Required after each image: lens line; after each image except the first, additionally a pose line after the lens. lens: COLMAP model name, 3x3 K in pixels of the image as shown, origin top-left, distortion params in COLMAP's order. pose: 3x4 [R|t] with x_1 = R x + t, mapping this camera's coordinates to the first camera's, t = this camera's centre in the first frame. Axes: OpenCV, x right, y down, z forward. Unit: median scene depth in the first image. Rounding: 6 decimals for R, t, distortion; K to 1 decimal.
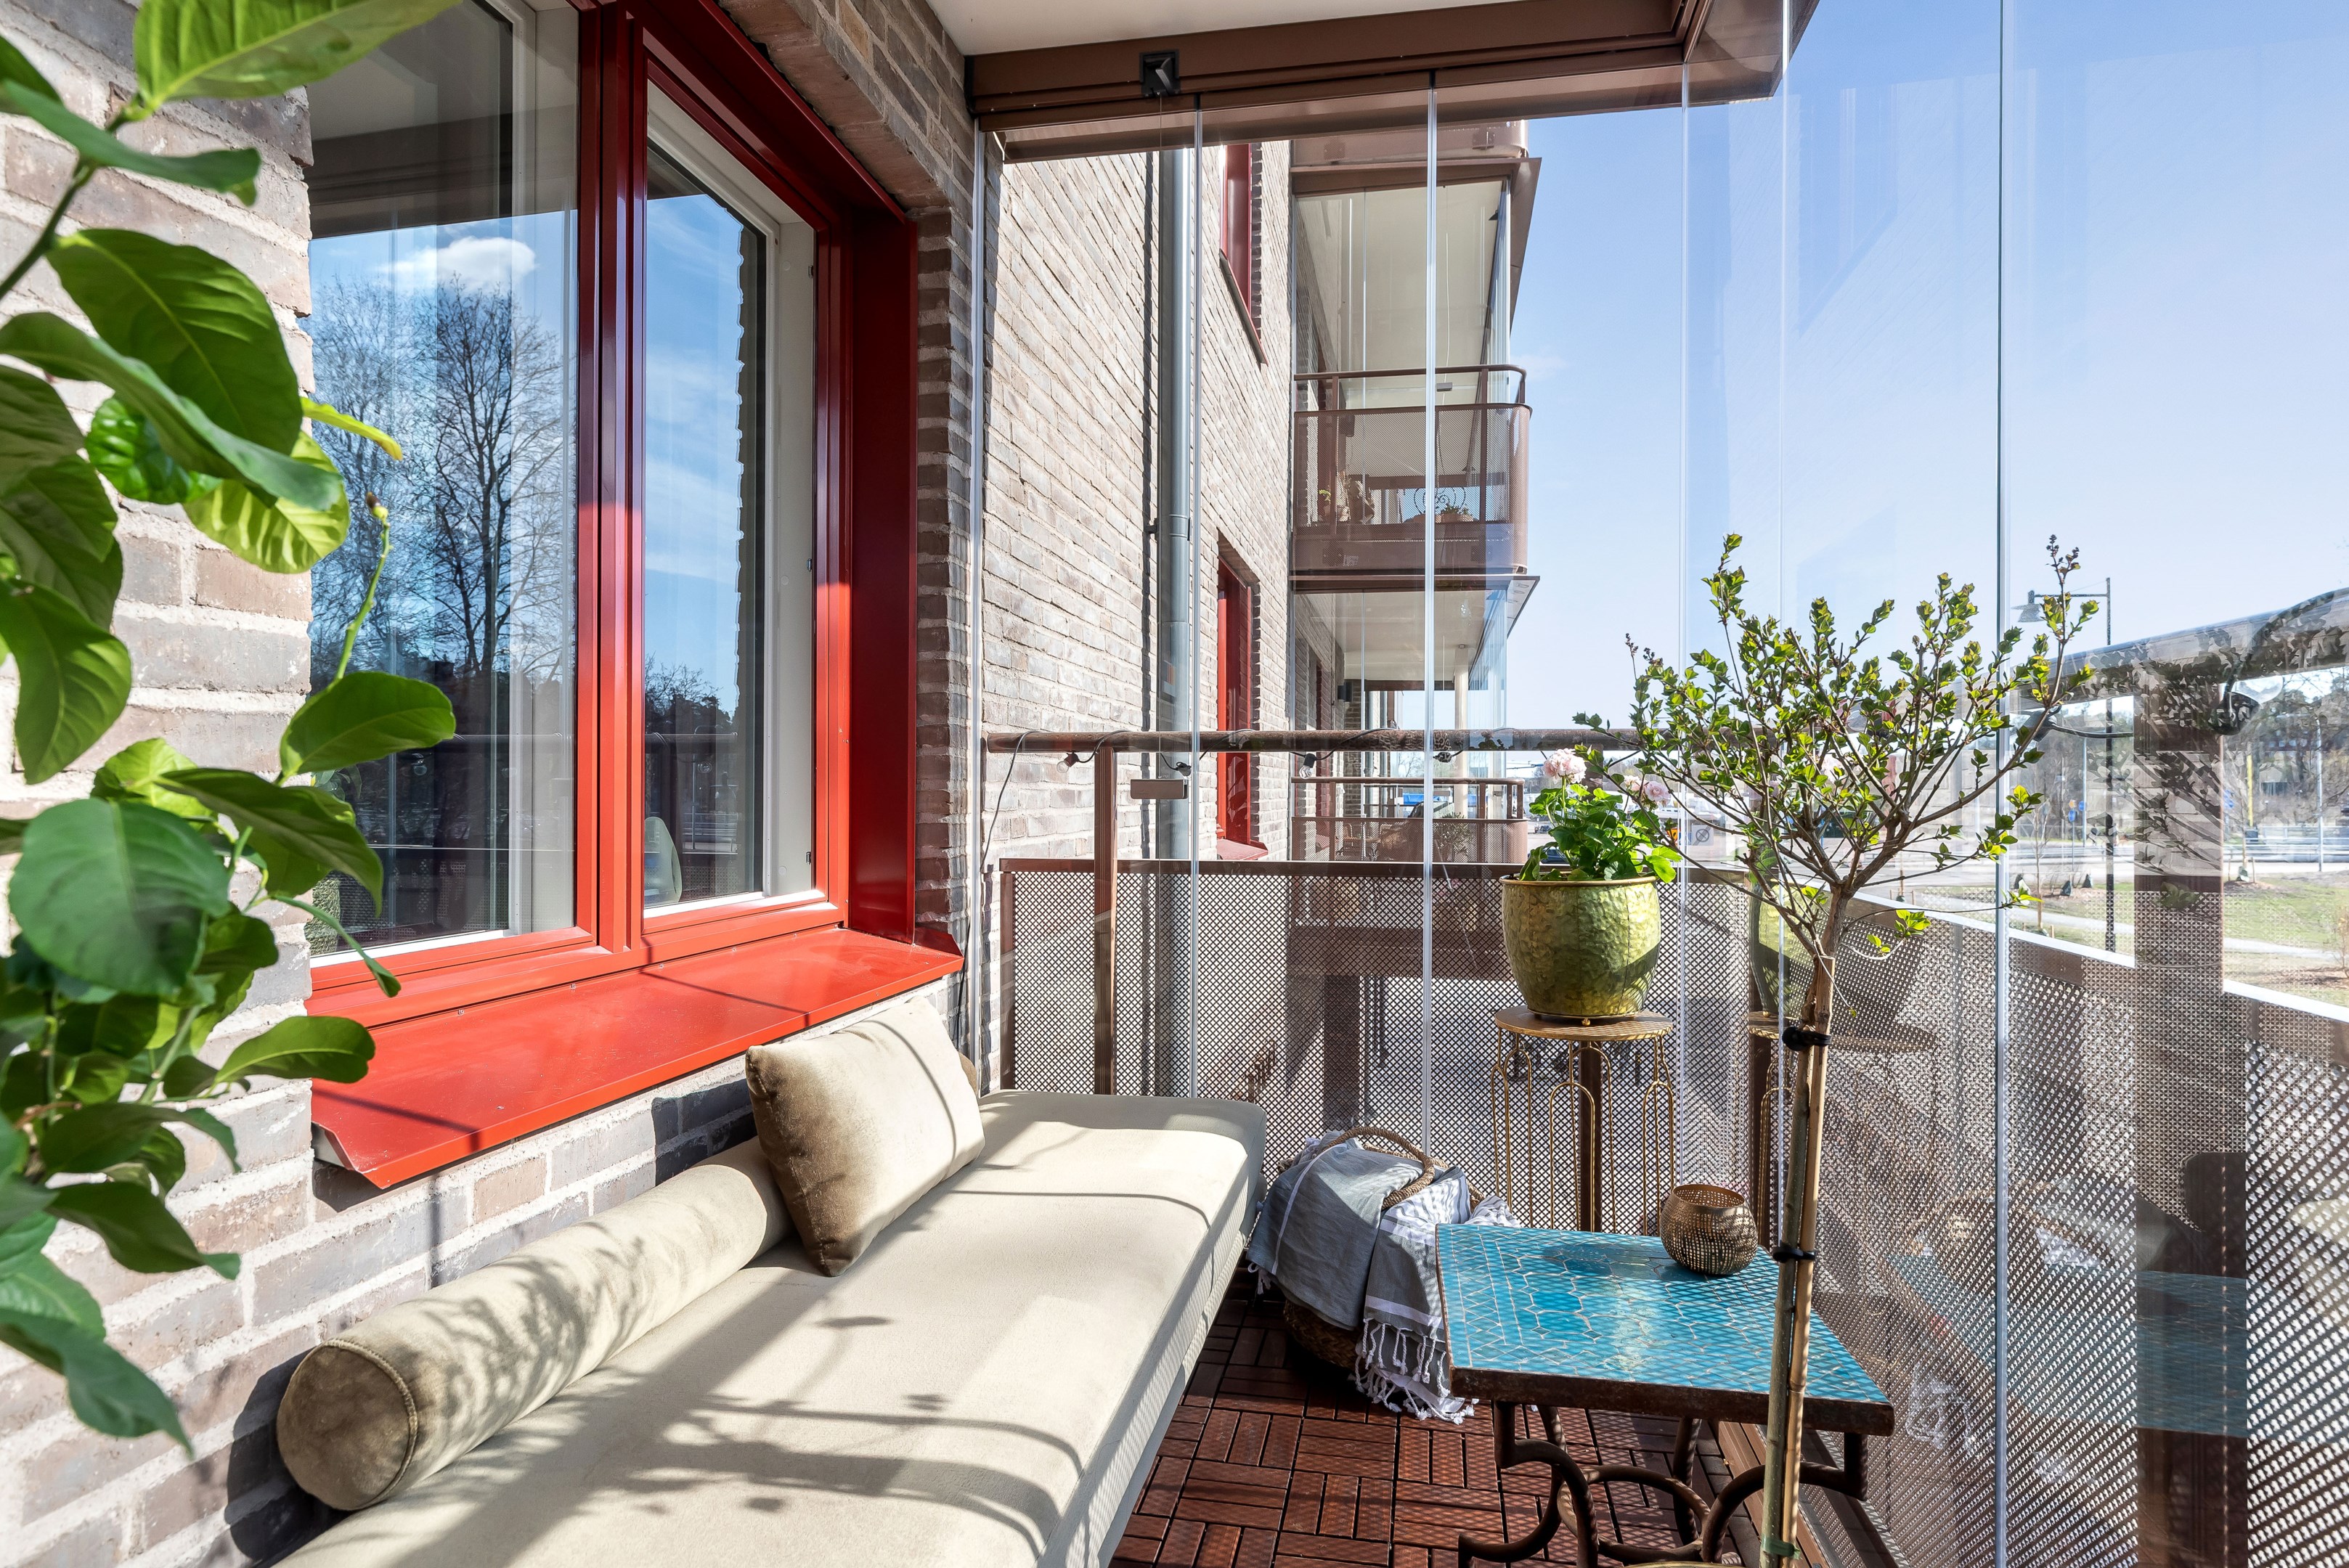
lens RADIAL K [[1211.2, 0, 1179.3], [0, 1211.2, 786.3], [0, 0, 1]] dist [-0.002134, 0.000238]
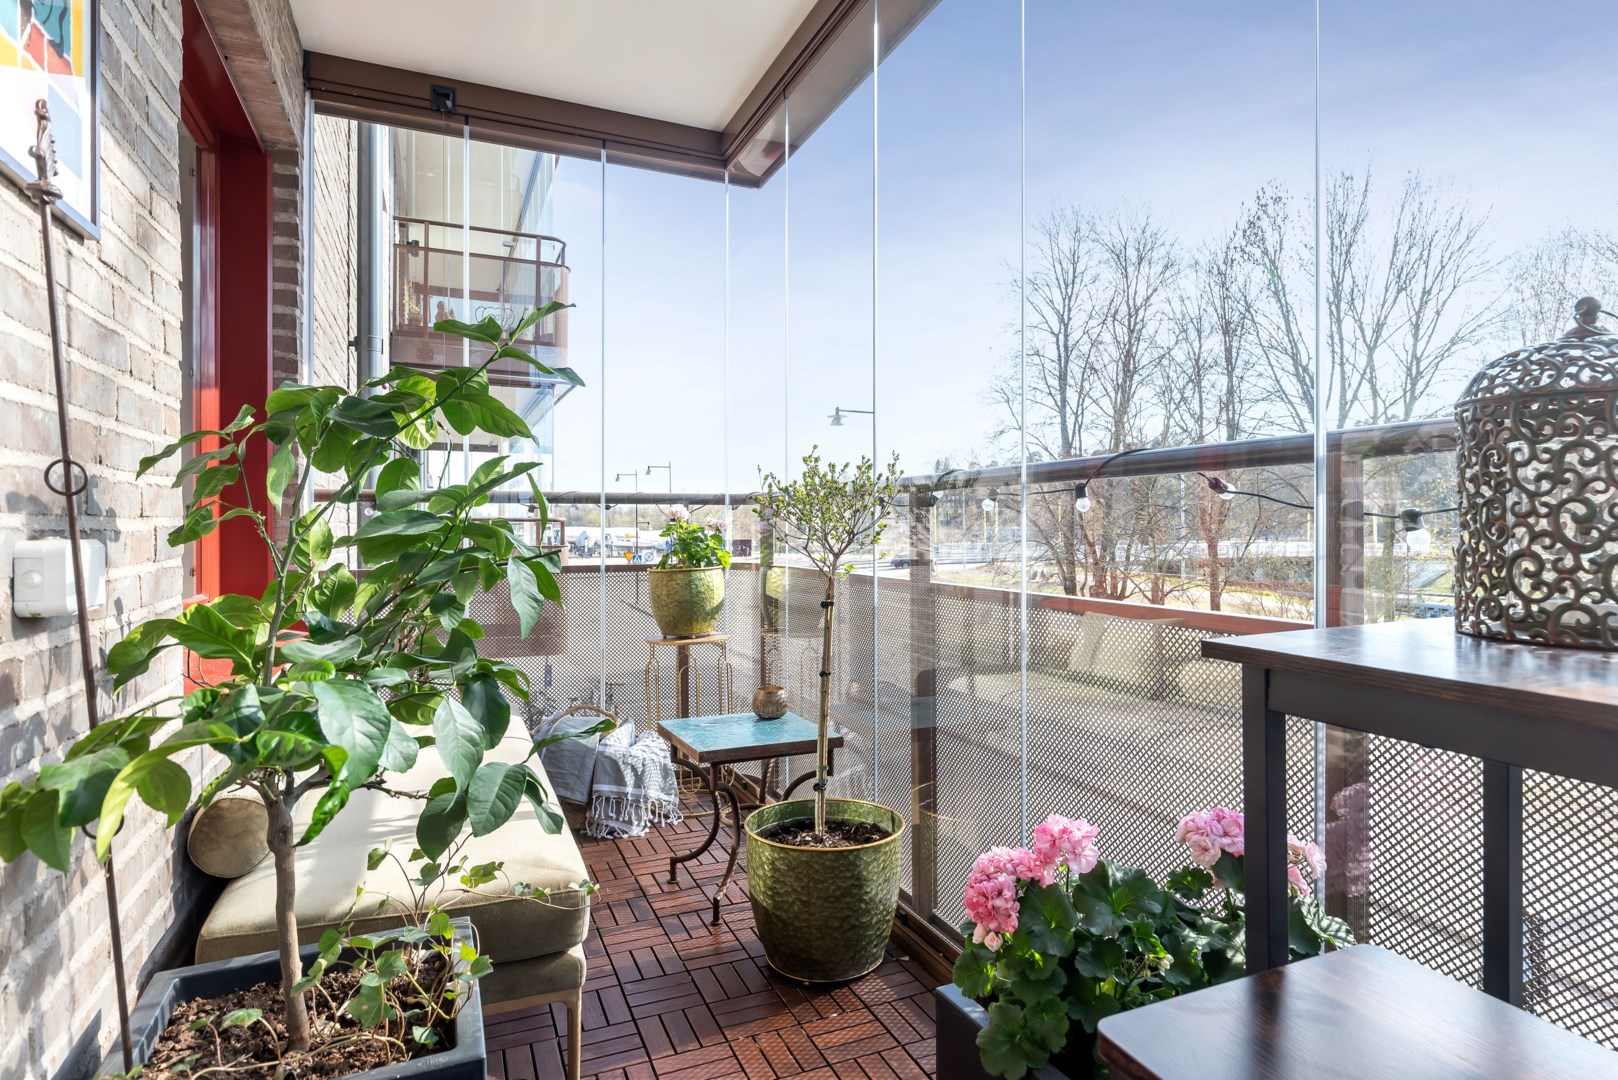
lens RADIAL K [[898.3, 0, 812.9], [0, 898.3, 531.7], [0, 0, 1]] dist [-0.000214, 0.000056]
pose [[0.832136, -0.009608, 0.554489, -0.355236], [0.004049, 0.999929, 0.011249, -0.000919], [-0.554557, -0.007116, 0.832115, -0.401266]]
